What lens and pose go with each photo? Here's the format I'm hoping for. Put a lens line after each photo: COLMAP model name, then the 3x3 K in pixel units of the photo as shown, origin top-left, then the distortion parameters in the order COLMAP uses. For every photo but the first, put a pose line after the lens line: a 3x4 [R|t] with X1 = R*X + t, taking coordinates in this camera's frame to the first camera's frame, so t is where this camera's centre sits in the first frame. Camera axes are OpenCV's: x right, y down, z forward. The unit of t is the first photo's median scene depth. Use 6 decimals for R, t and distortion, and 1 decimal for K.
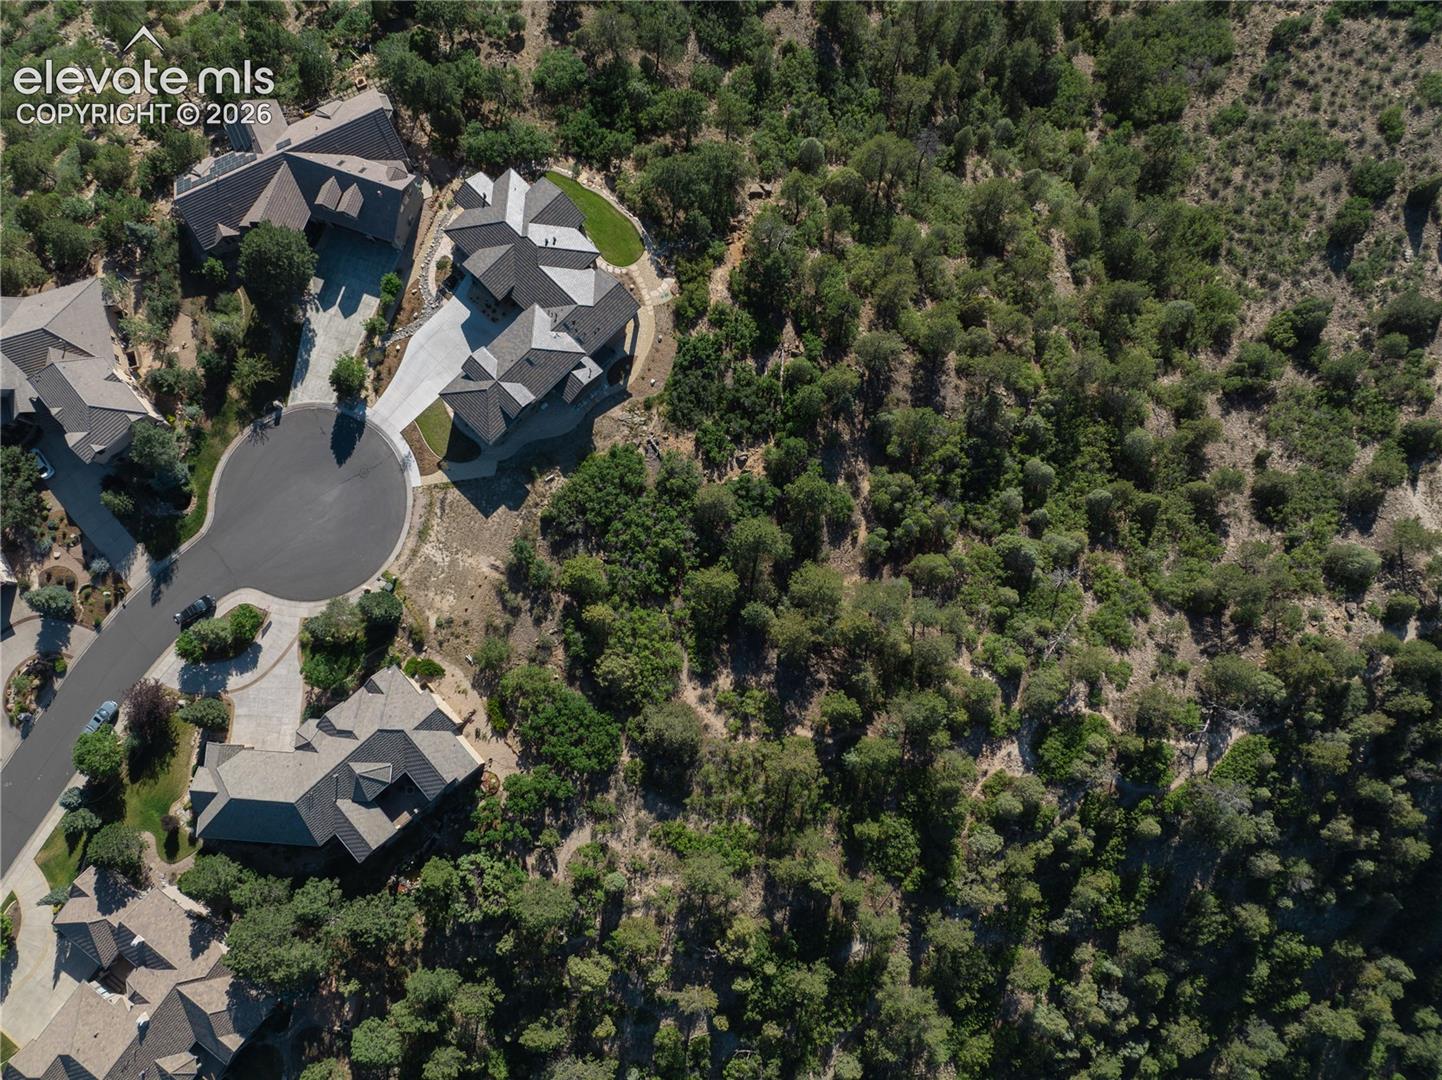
lens RADIAL K [[1022.4, 0, 721.0], [0, 1022.4, 540.0], [0, 0, 1]] dist [-0.029306, -0.008592]
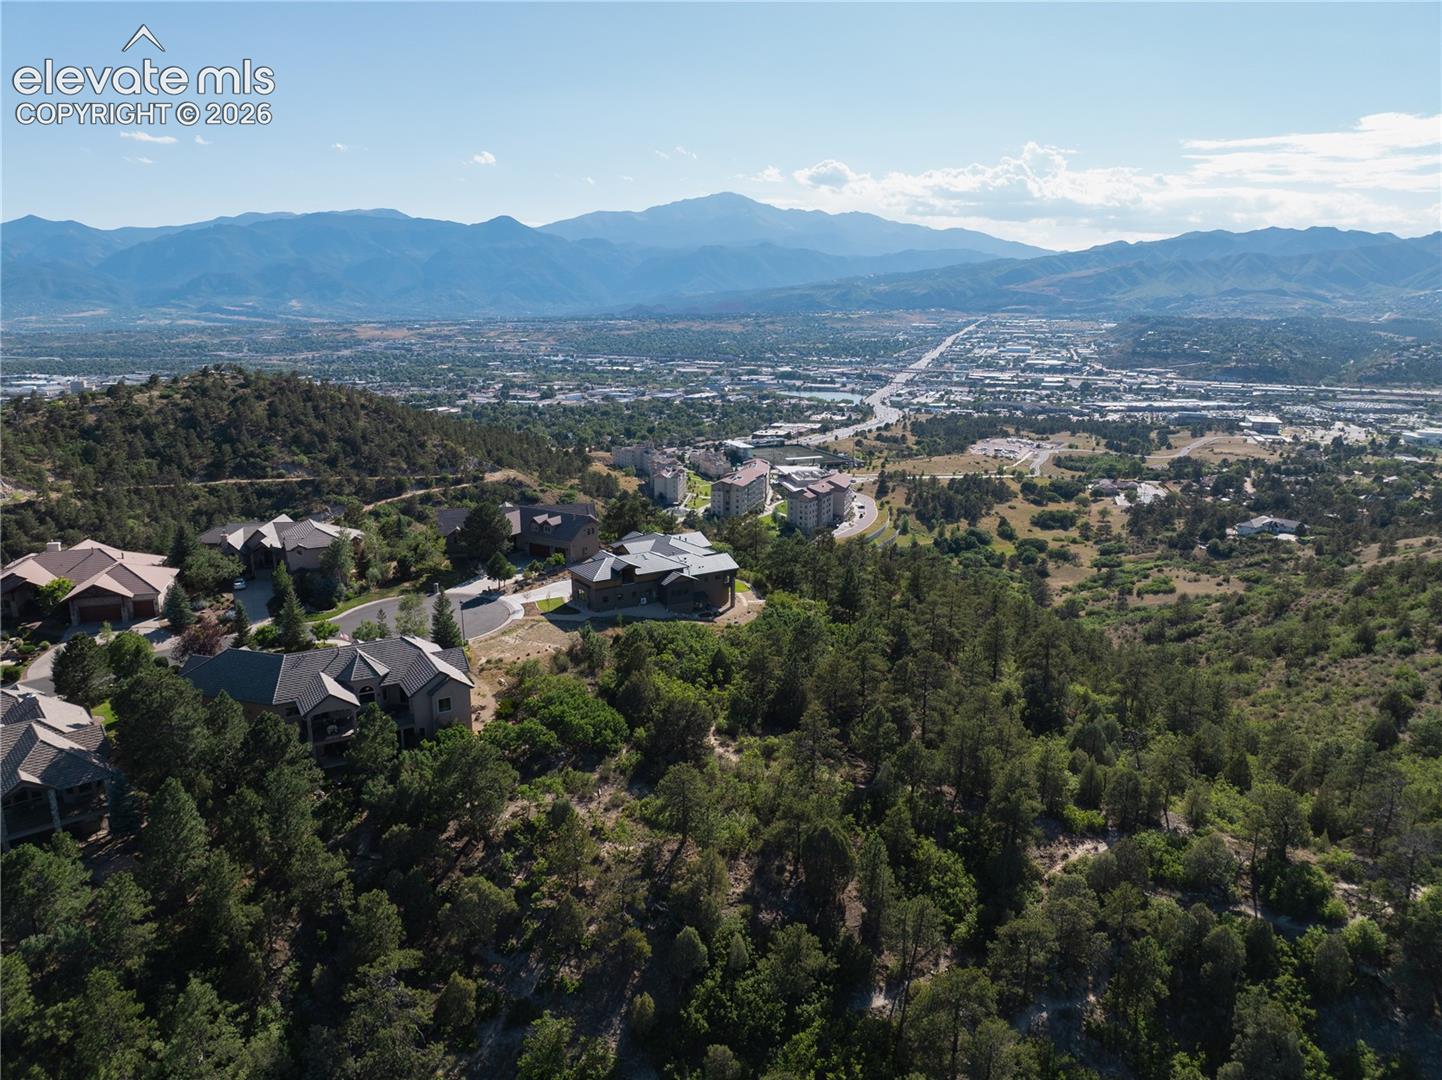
lens RADIAL K [[1012.5, 0, 721.0], [0, 1012.5, 540.0], [0, 0, 1]] dist [-0.033326, -0.005795]
pose [[0.976894, 0.052692, -0.207129, 0.154404], [-0.211926, 0.364329, -0.906836, 0.892869], [0.027680, 0.929778, 0.367078, 0.508885]]
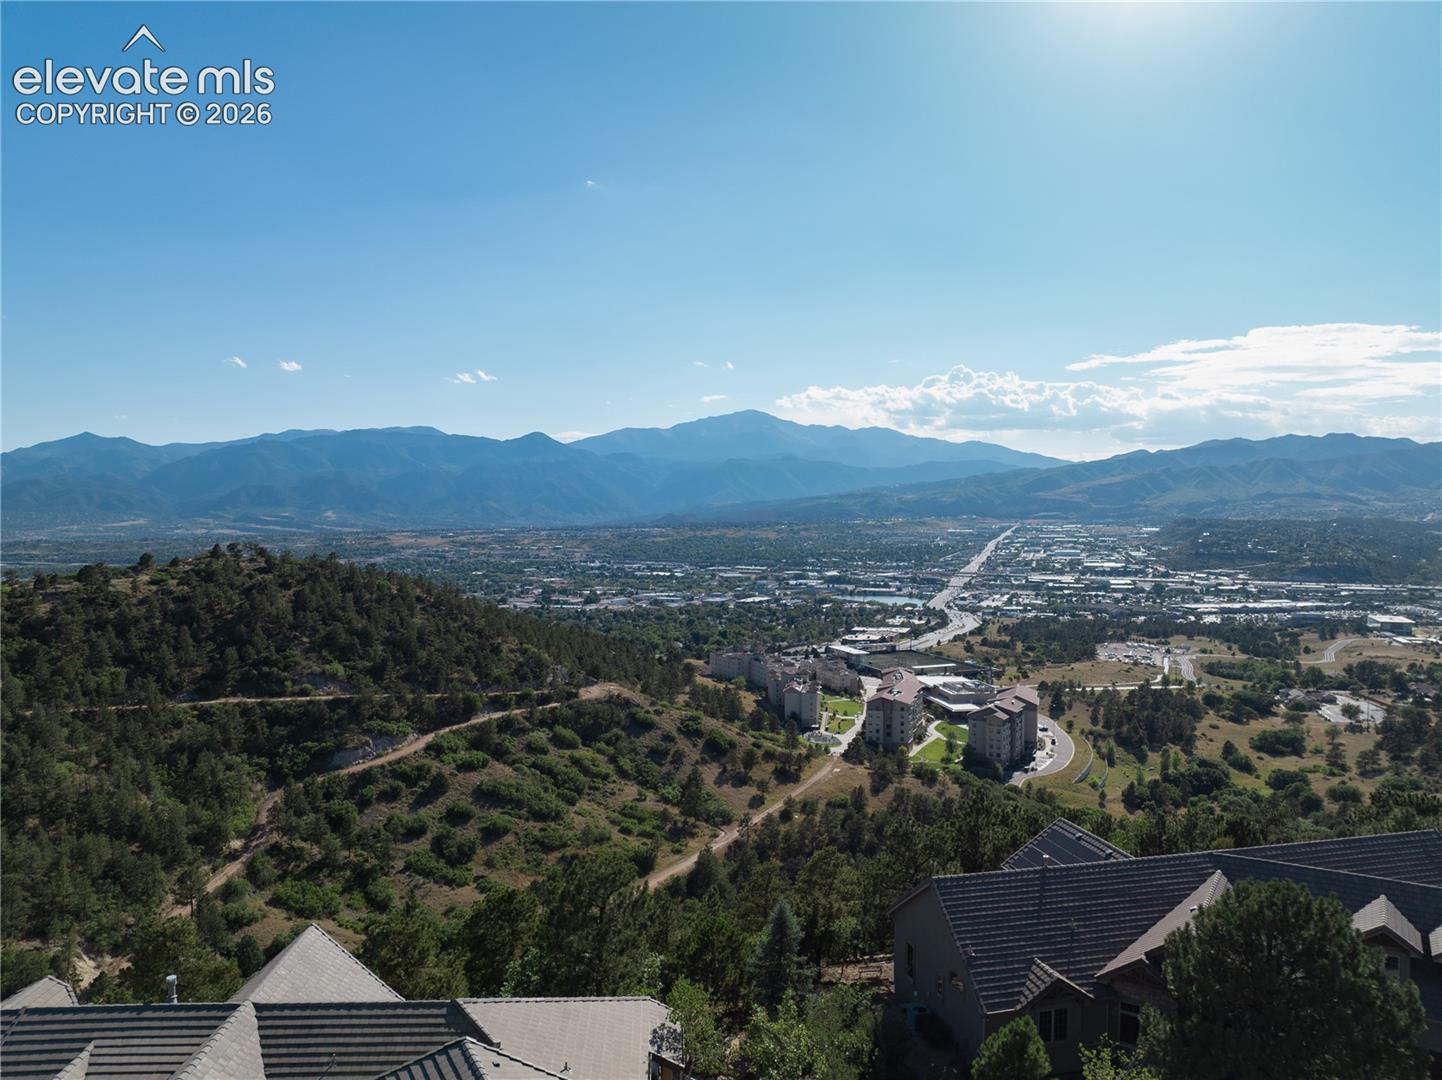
lens RADIAL K [[1022.4, 0, 721.0], [0, 1022.4, 540.0], [0, 0, 1]] dist [-0.029306, -0.008592]
pose [[0.971244, 0.004203, -0.238047, -0.519543], [-0.235129, 0.173998, -0.956263, 0.007961], [0.037400, 0.984737, 0.169983, 0.801288]]
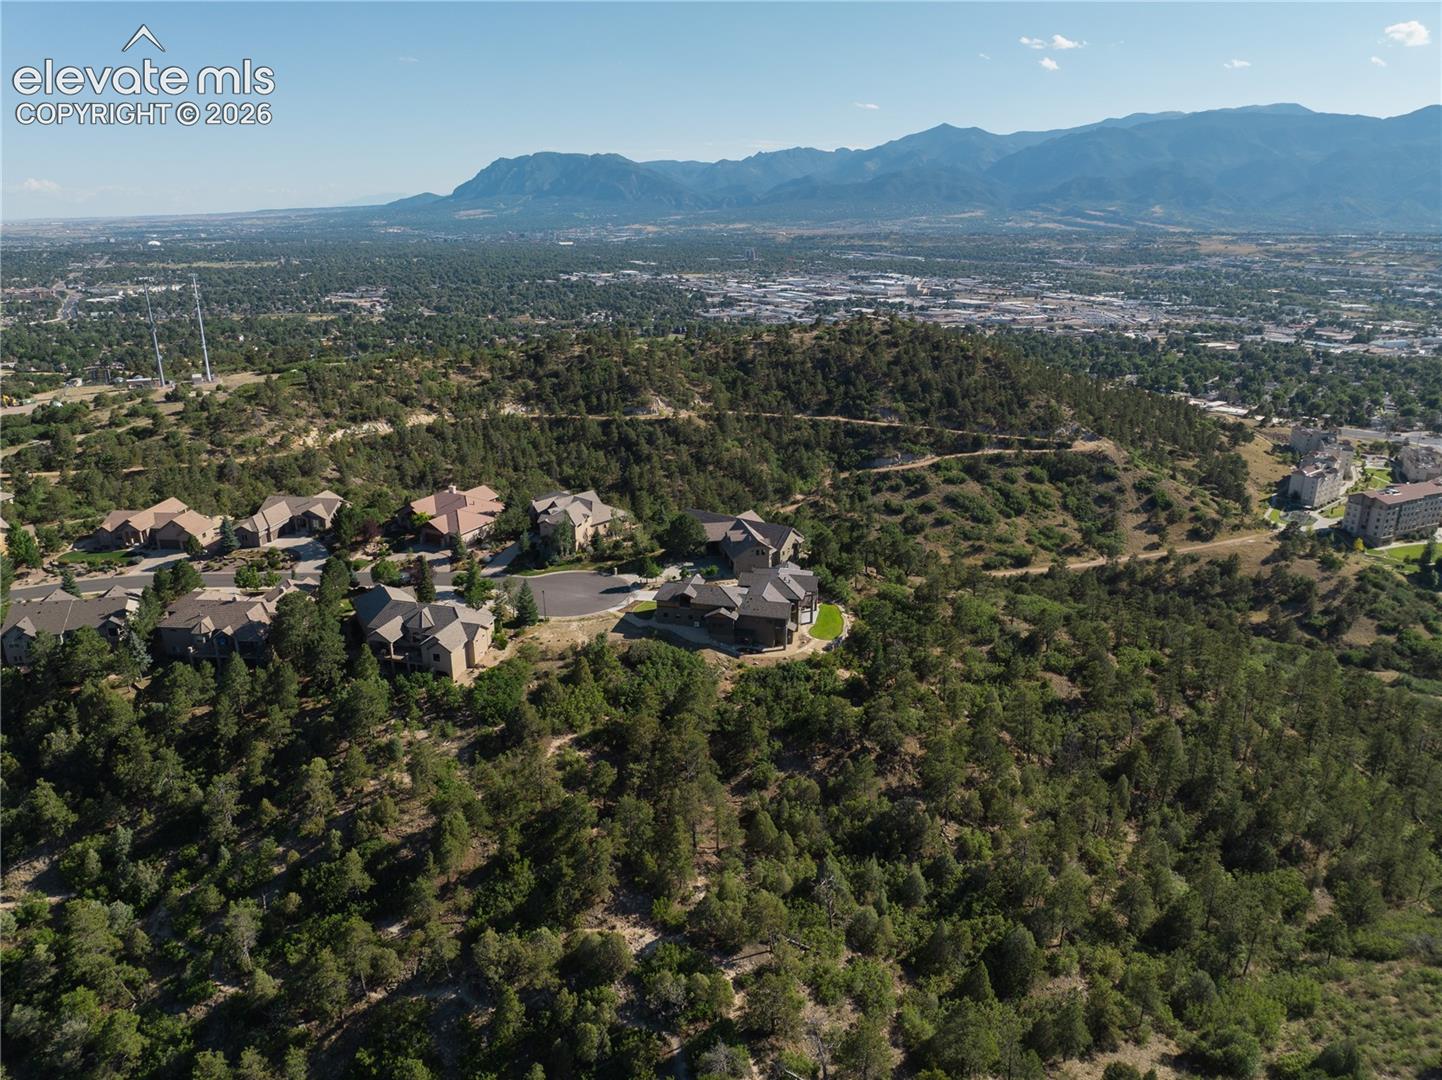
lens RADIAL K [[1012.5, 0, 721.0], [0, 1012.5, 540.0], [0, 0, 1]] dist [-0.033326, -0.005795]
pose [[0.537099, 0.270915, -0.798830, 0.980340], [-0.835004, 0.304981, -0.457989, 0.471529], [0.119552, 0.913012, 0.390020, 0.327027]]
